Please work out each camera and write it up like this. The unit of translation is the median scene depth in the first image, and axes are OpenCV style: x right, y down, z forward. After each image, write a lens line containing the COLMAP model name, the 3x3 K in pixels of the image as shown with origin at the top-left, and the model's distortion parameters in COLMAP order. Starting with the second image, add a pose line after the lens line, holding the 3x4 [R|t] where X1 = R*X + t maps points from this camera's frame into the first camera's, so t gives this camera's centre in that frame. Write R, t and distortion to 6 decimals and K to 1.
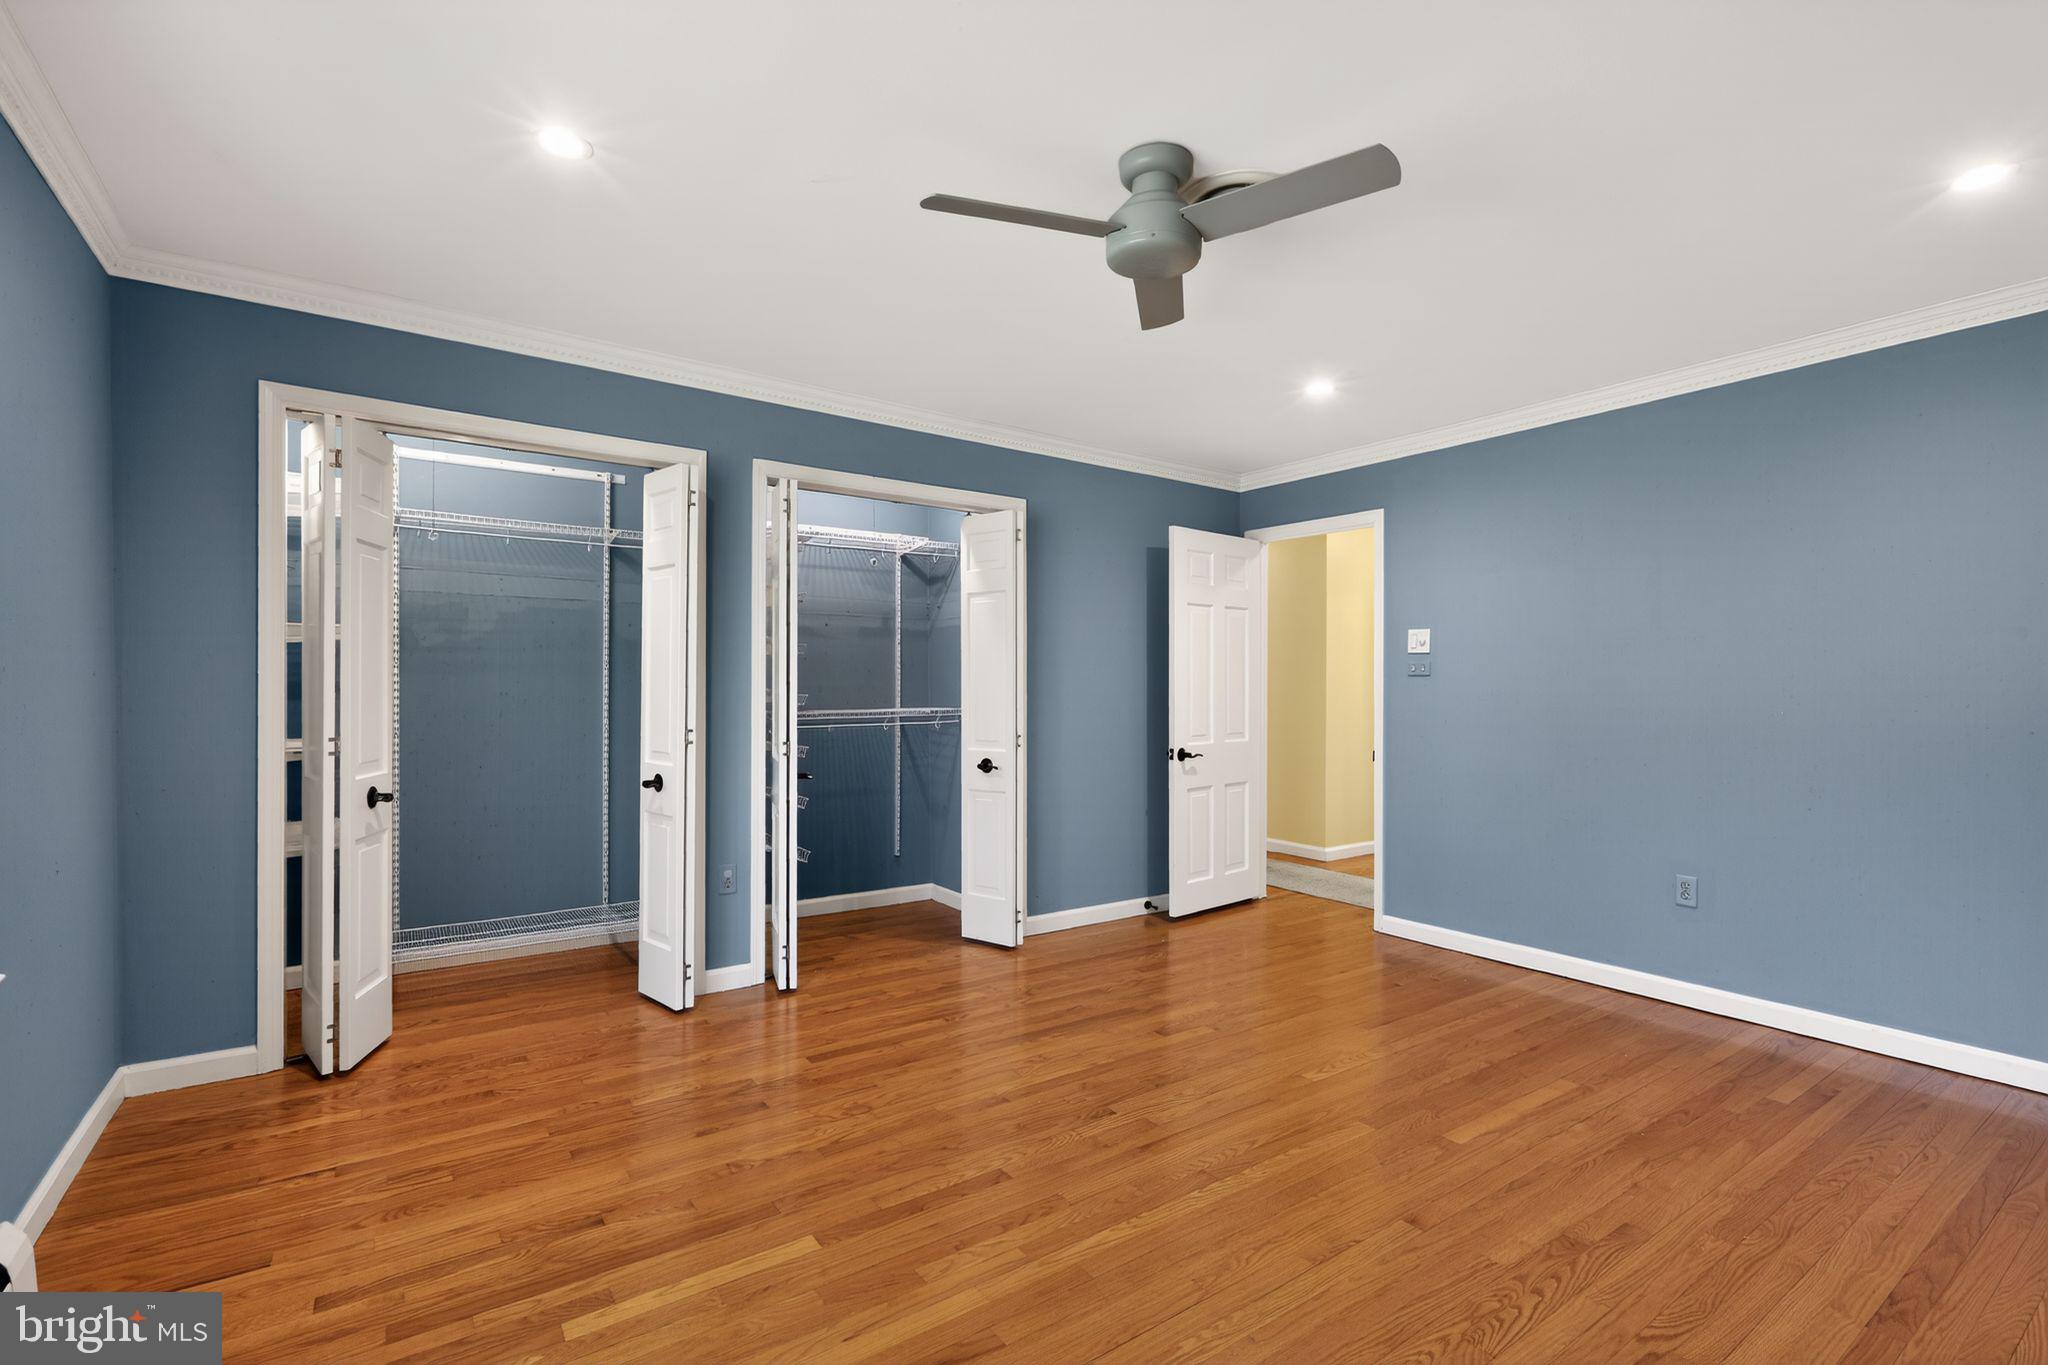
lens RADIAL K [[923.4, 0, 1019.1], [0, 923.4, 681.7], [0, 0, 1]] dist [-0.006602, 0.004318]
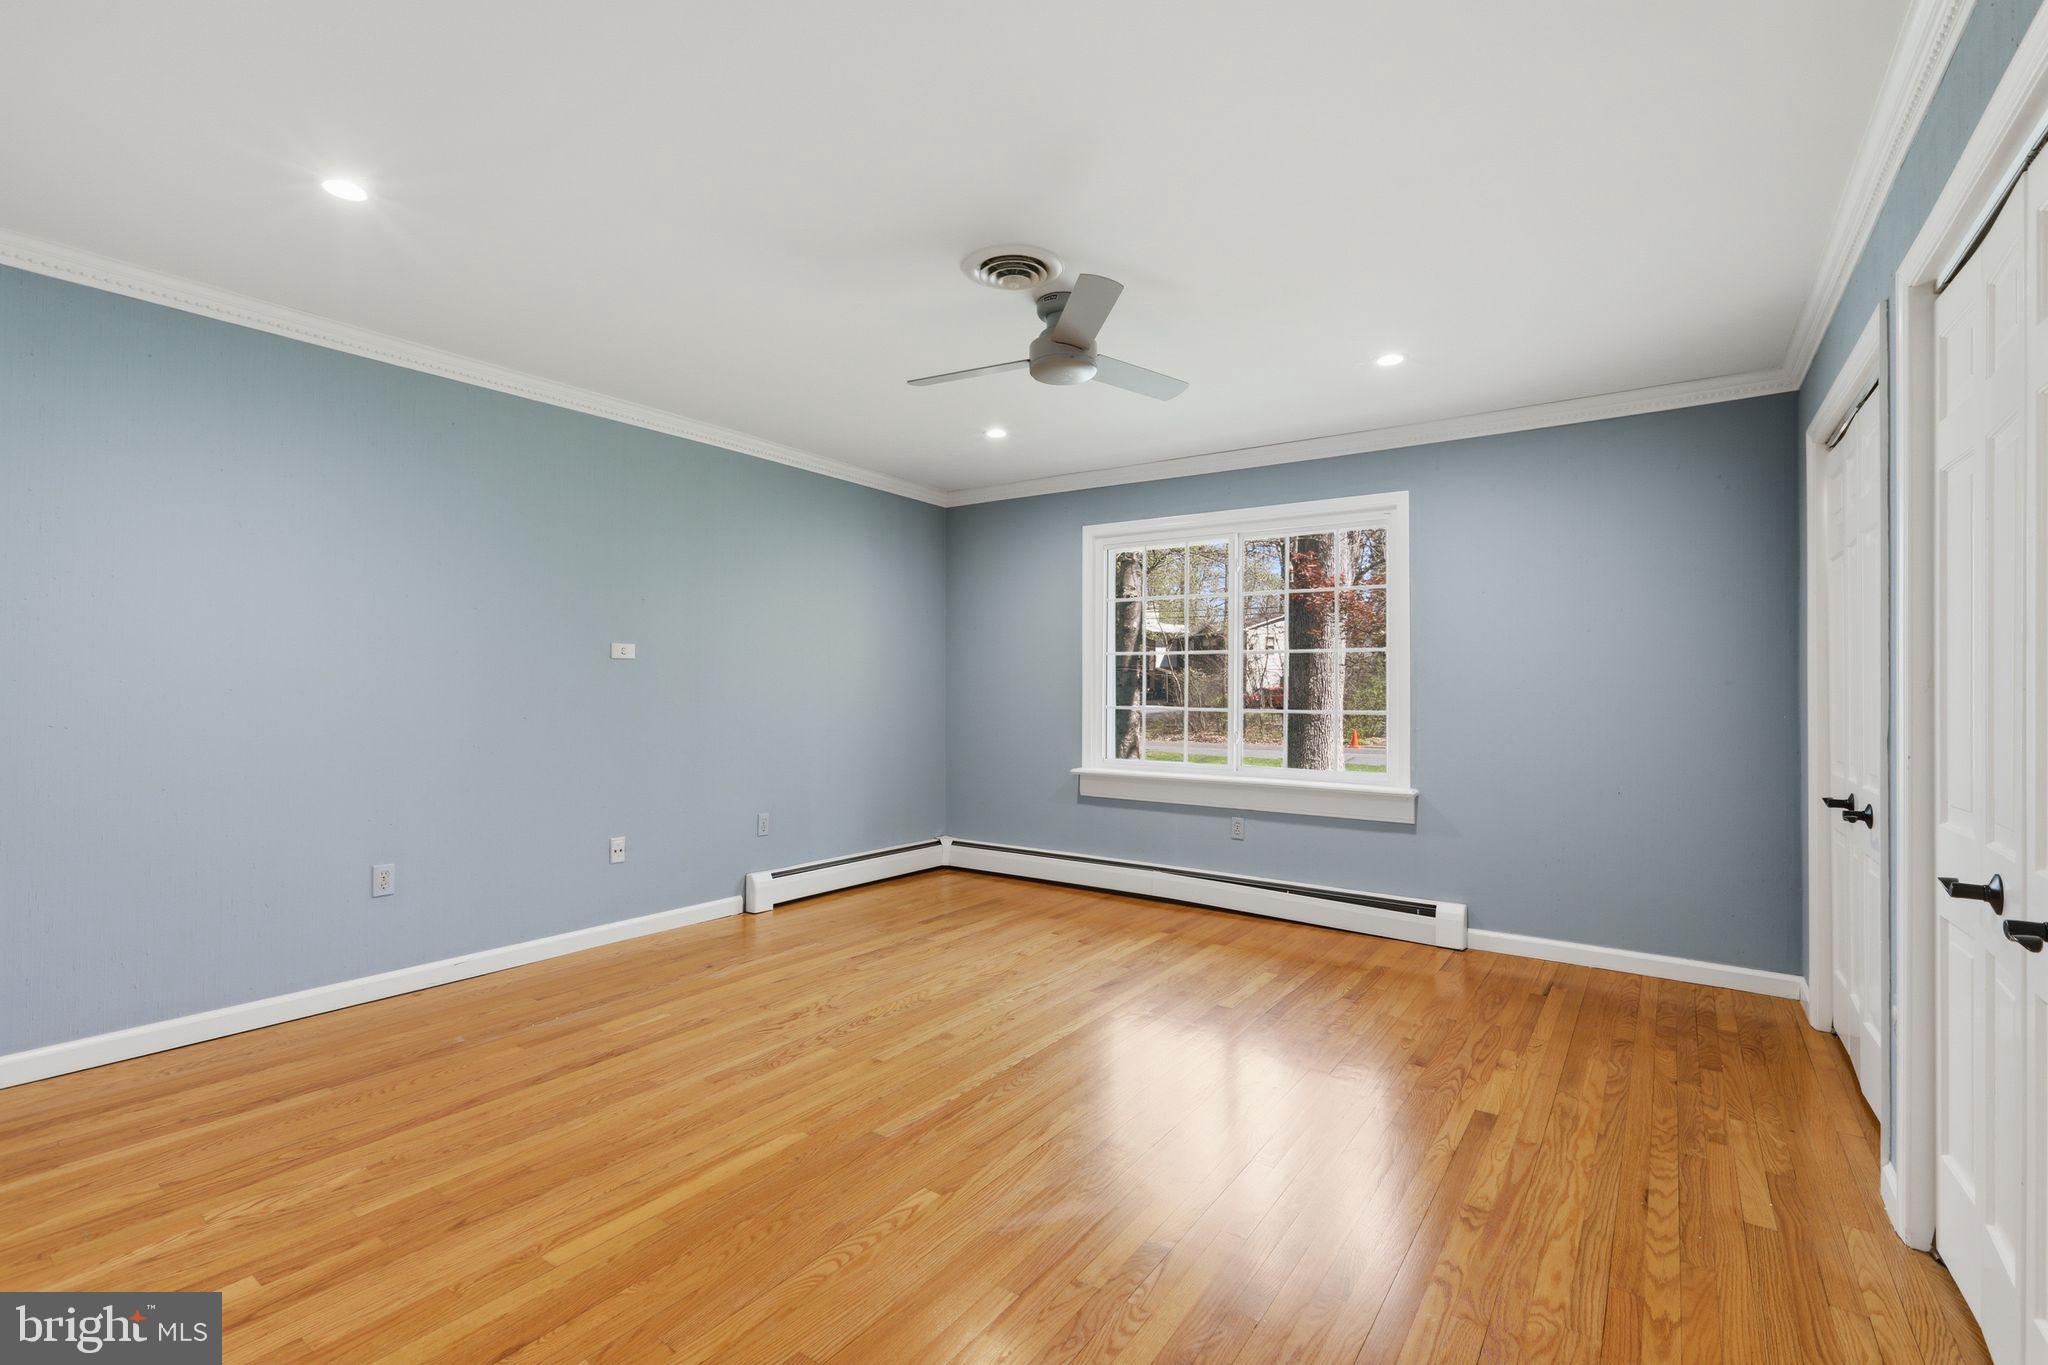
lens RADIAL K [[923.4, 0, 1026.4], [0, 923.4, 684.9], [0, 0, 1]] dist [-0.006602, 0.004318]
pose [[-0.941166, -0.012223, -0.337724, 0.610402], [-0.009777, 0.999912, -0.008943, 0.020246], [0.337804, -0.005115, -0.941203, 2.118391]]
